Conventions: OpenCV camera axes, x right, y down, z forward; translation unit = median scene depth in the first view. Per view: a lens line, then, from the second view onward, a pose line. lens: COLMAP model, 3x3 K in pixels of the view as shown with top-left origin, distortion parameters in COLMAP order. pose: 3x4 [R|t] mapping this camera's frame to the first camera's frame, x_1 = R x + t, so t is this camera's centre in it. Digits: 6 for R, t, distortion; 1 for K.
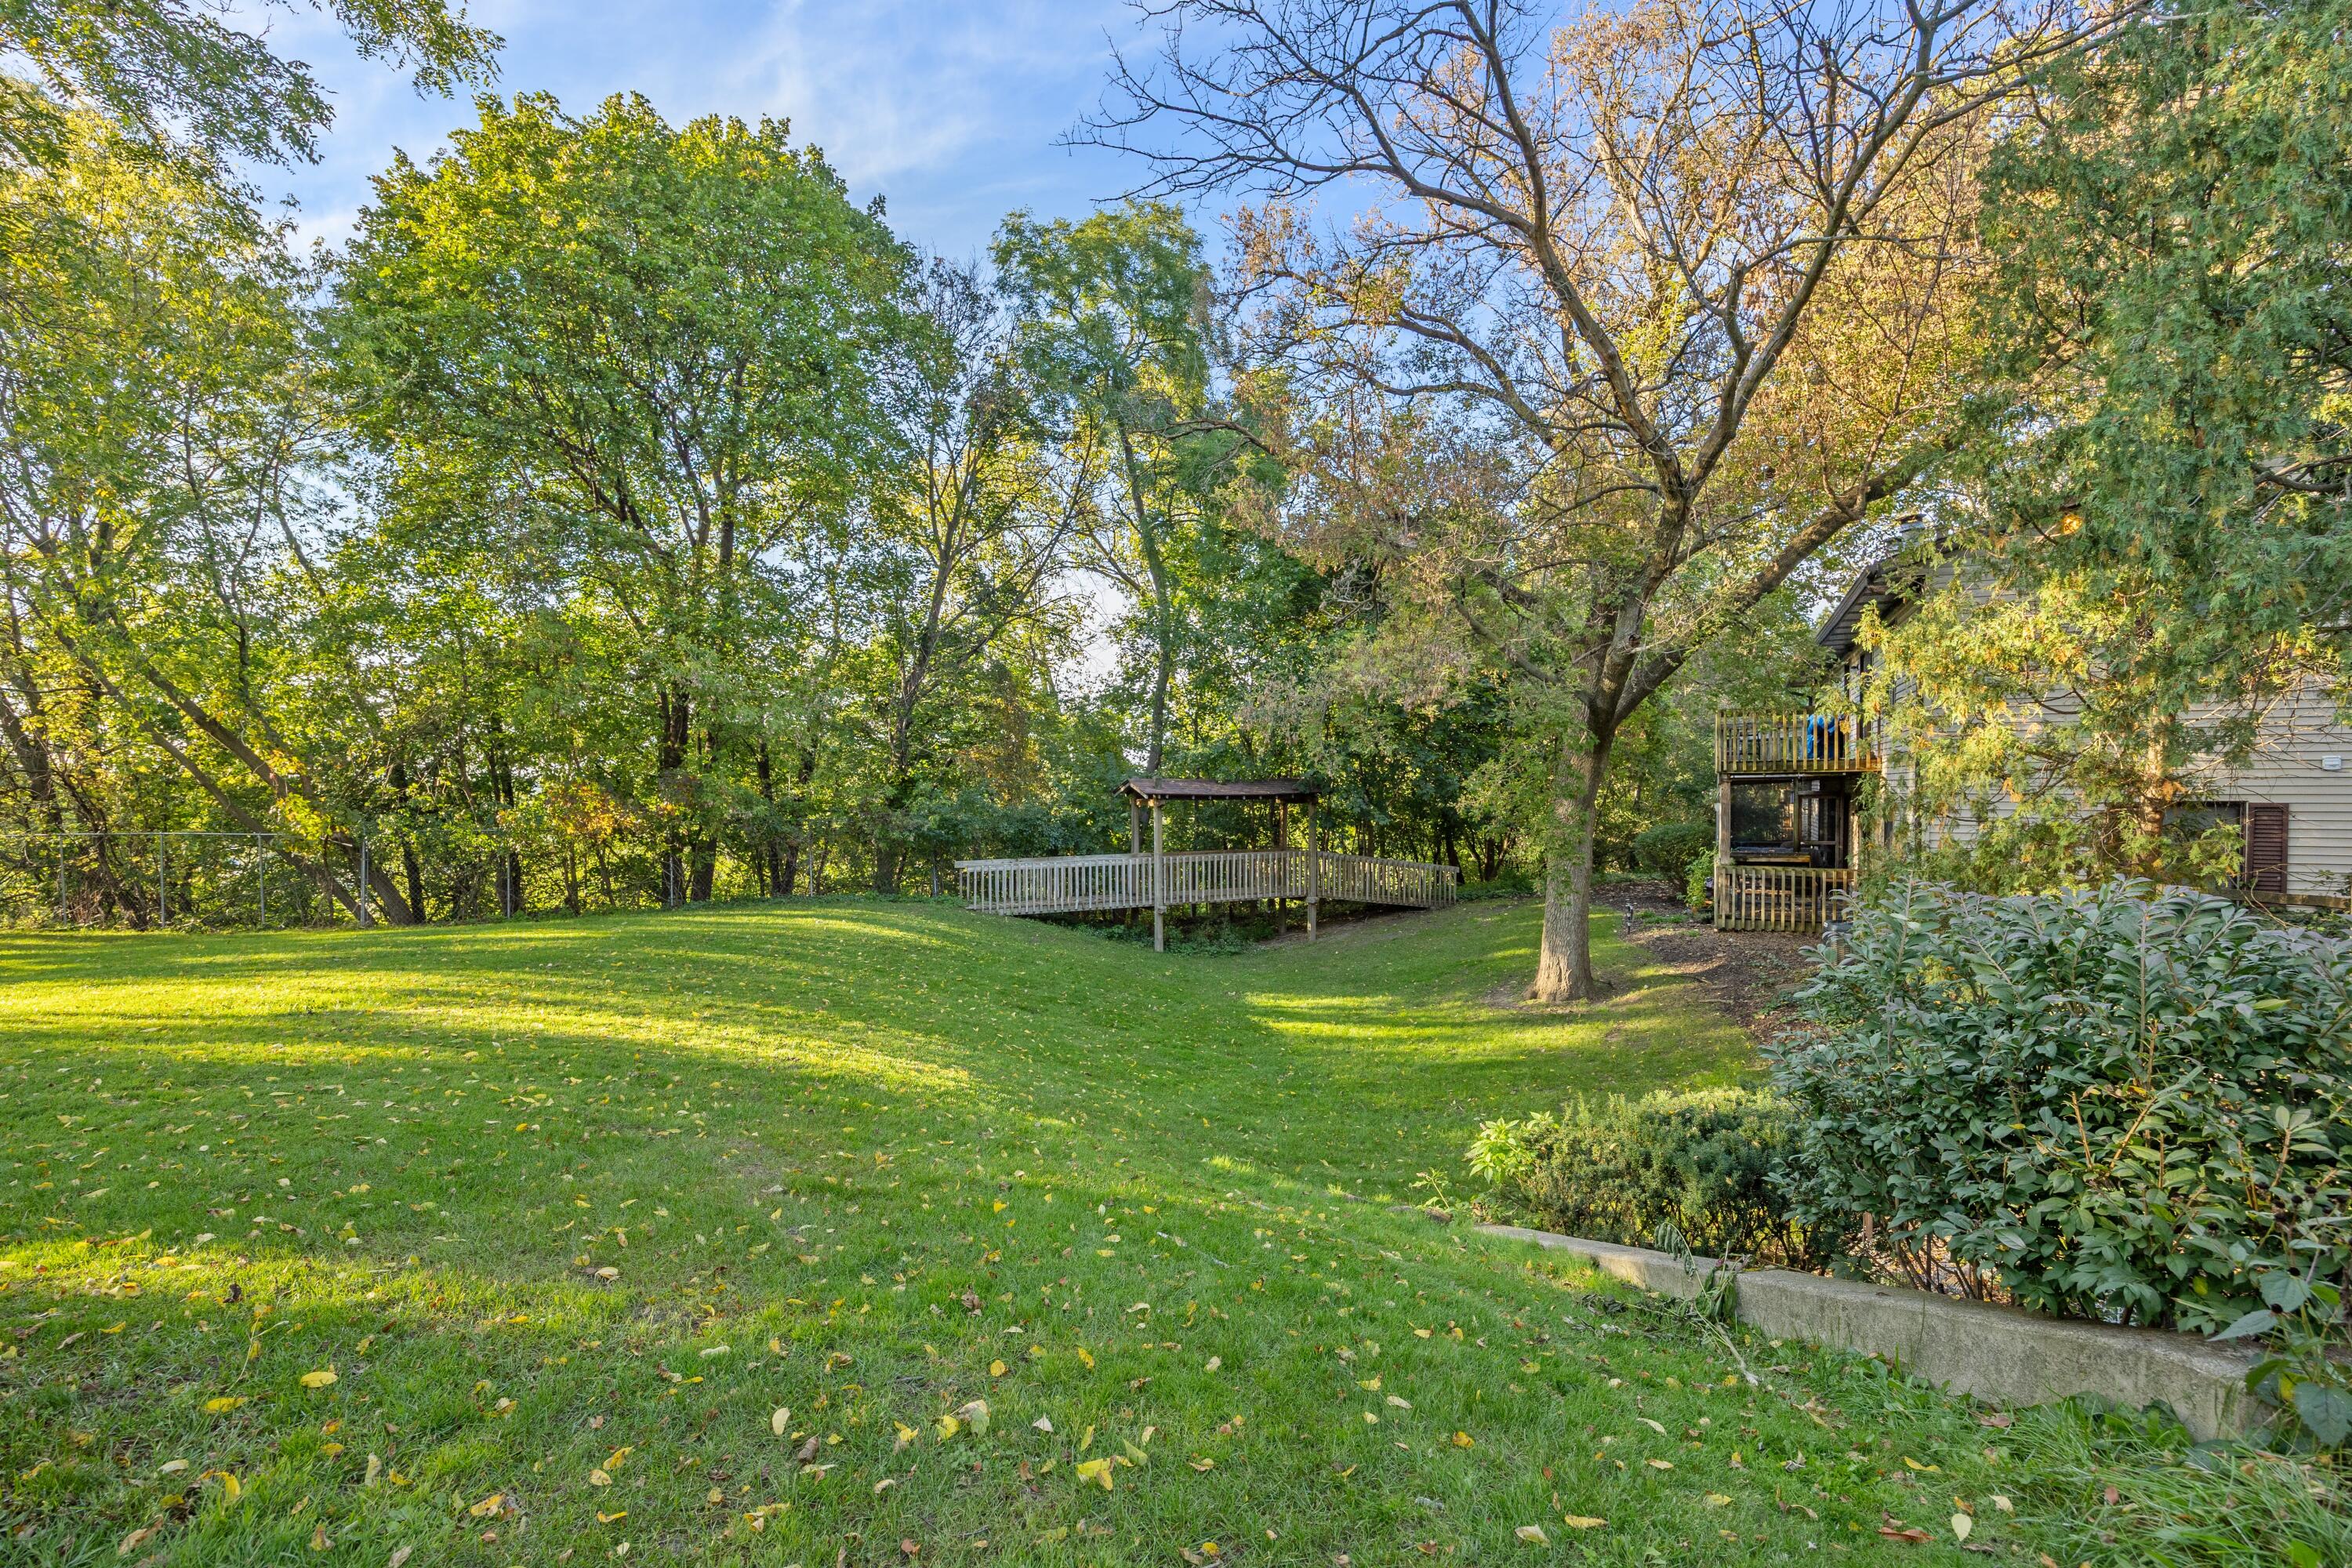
lens RADIAL K [[1097.3, 0, 1176.7], [0, 1097.3, 814.3], [0, 0, 1]] dist [-0.002205, 0.000745]
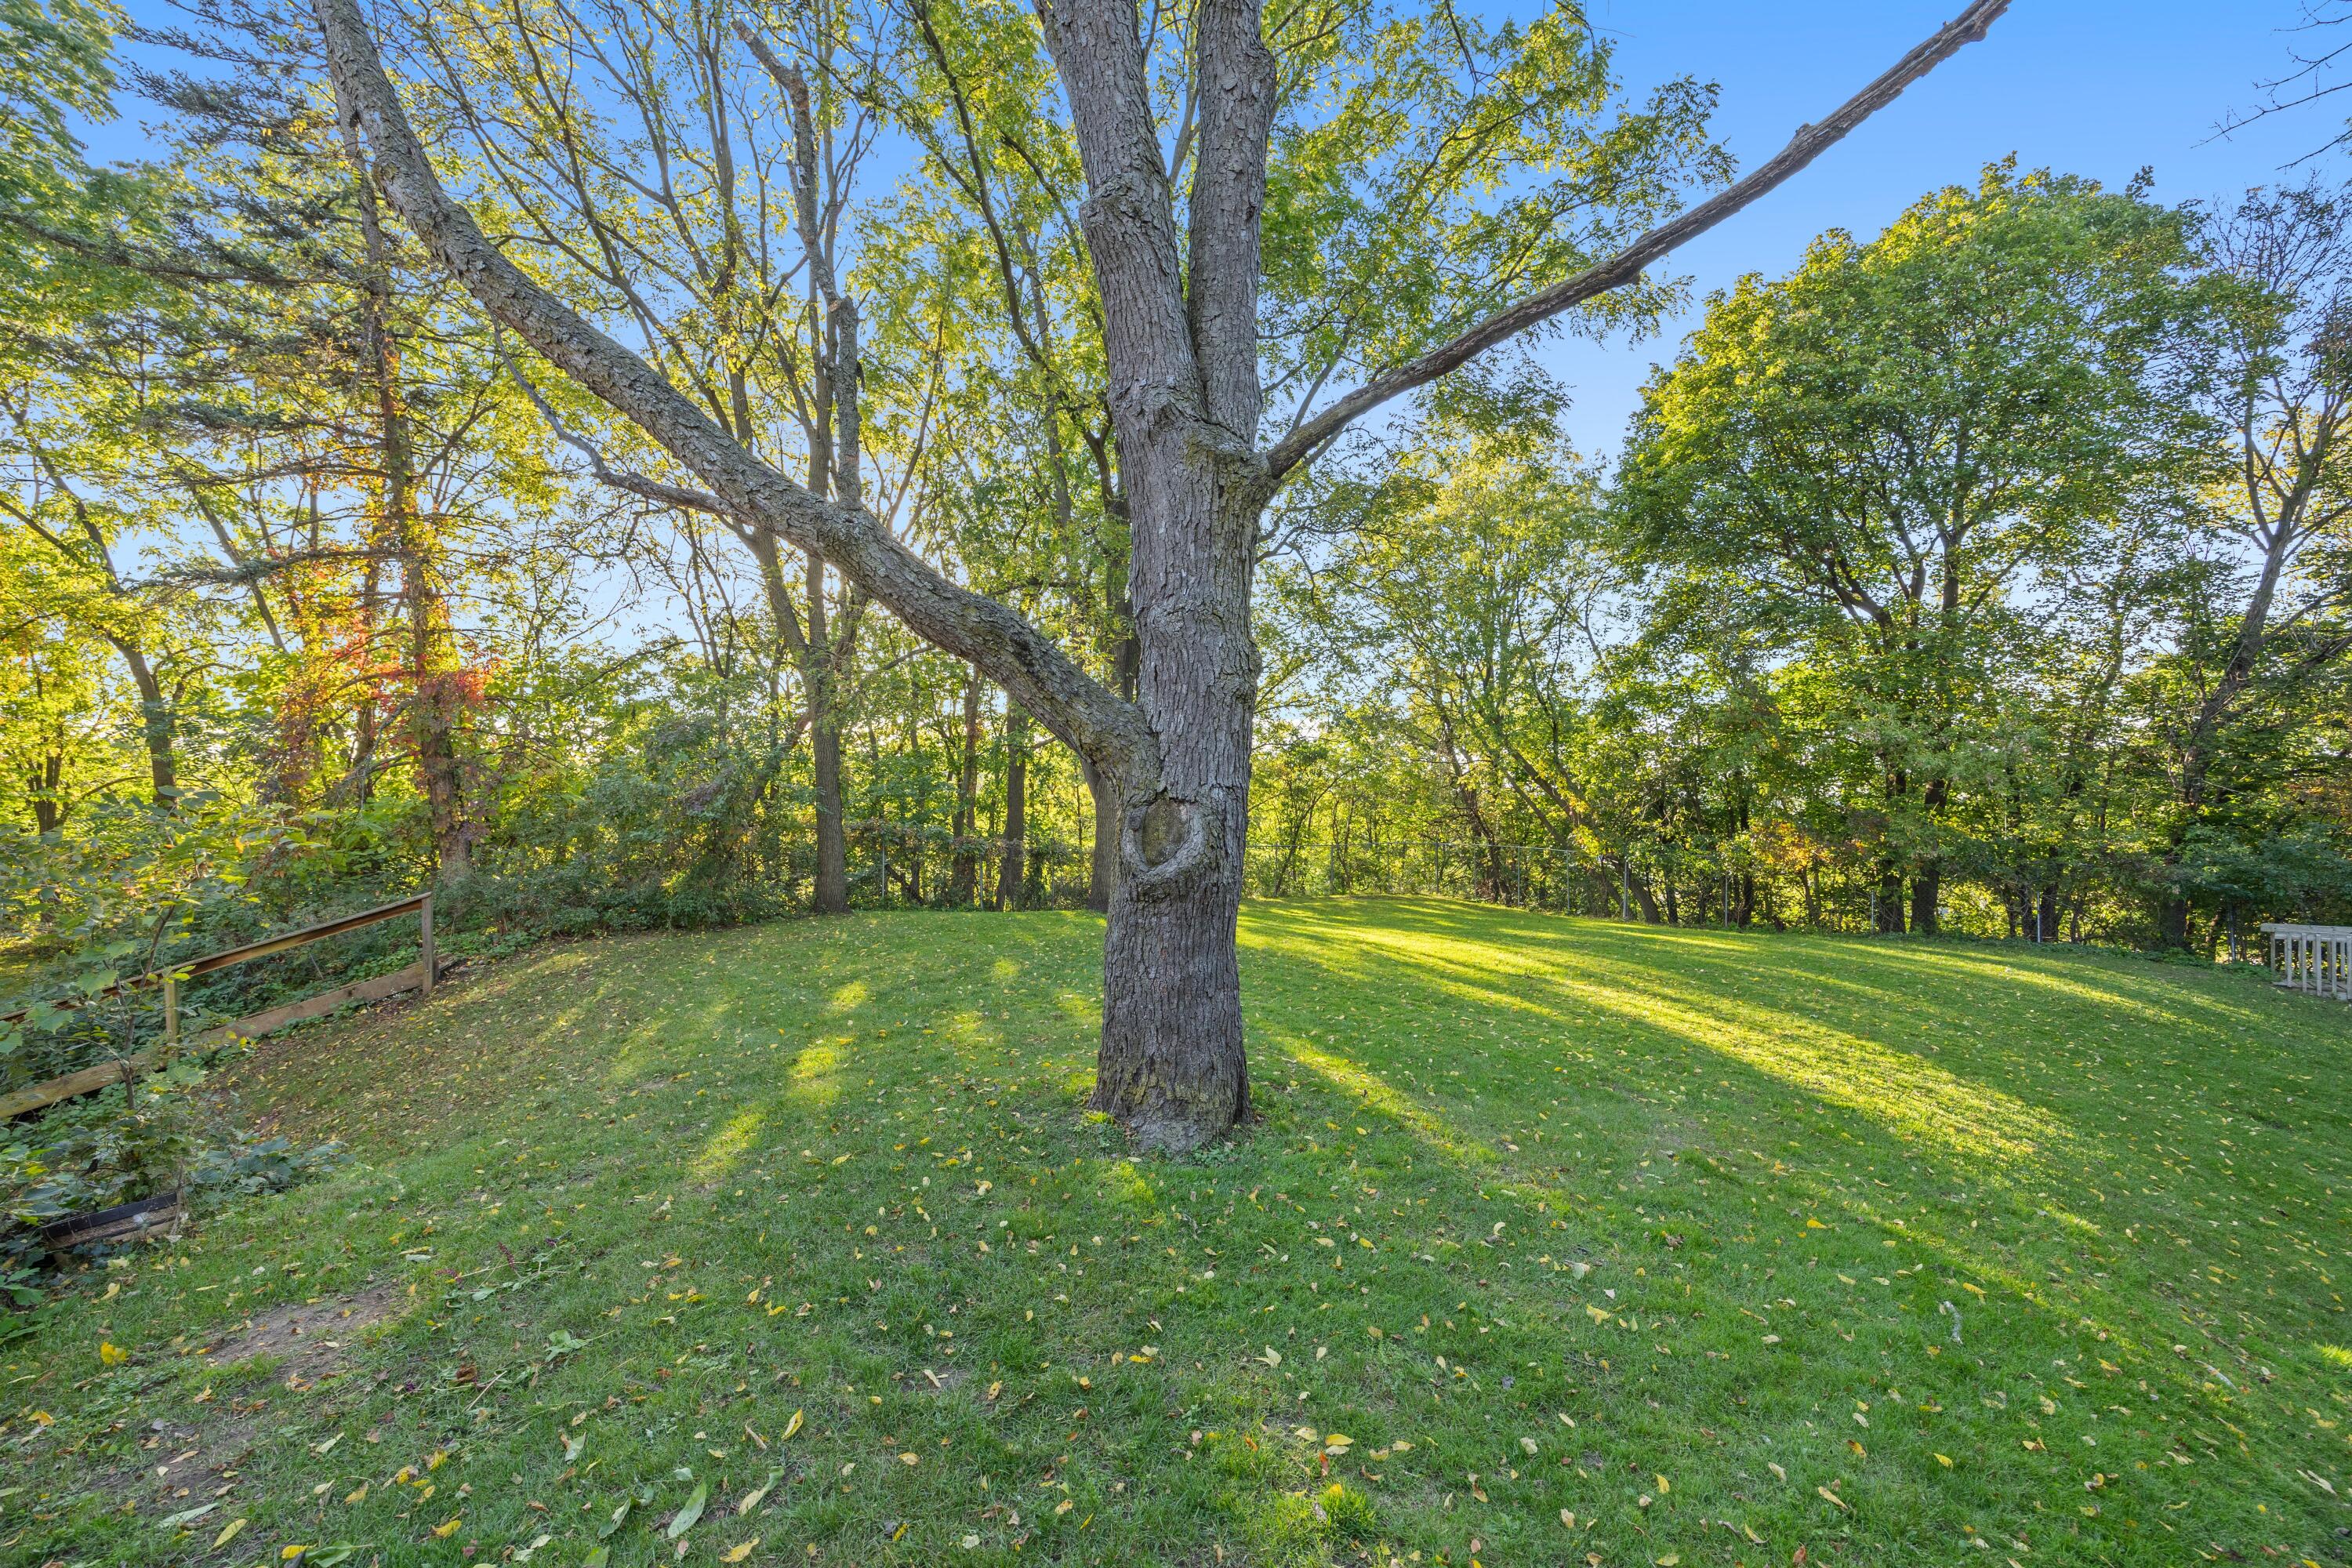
lens RADIAL K [[949.1, 0, 1163.2], [0, 949.1, 790.3], [0, 0, 1]] dist [-0.002286, -0.000016]
pose [[0.403542, -0.008711, -0.914920, 0.121478], [-0.024866, 0.999481, -0.020484, -0.022894], [0.914623, 0.031016, 0.403116, -0.033038]]
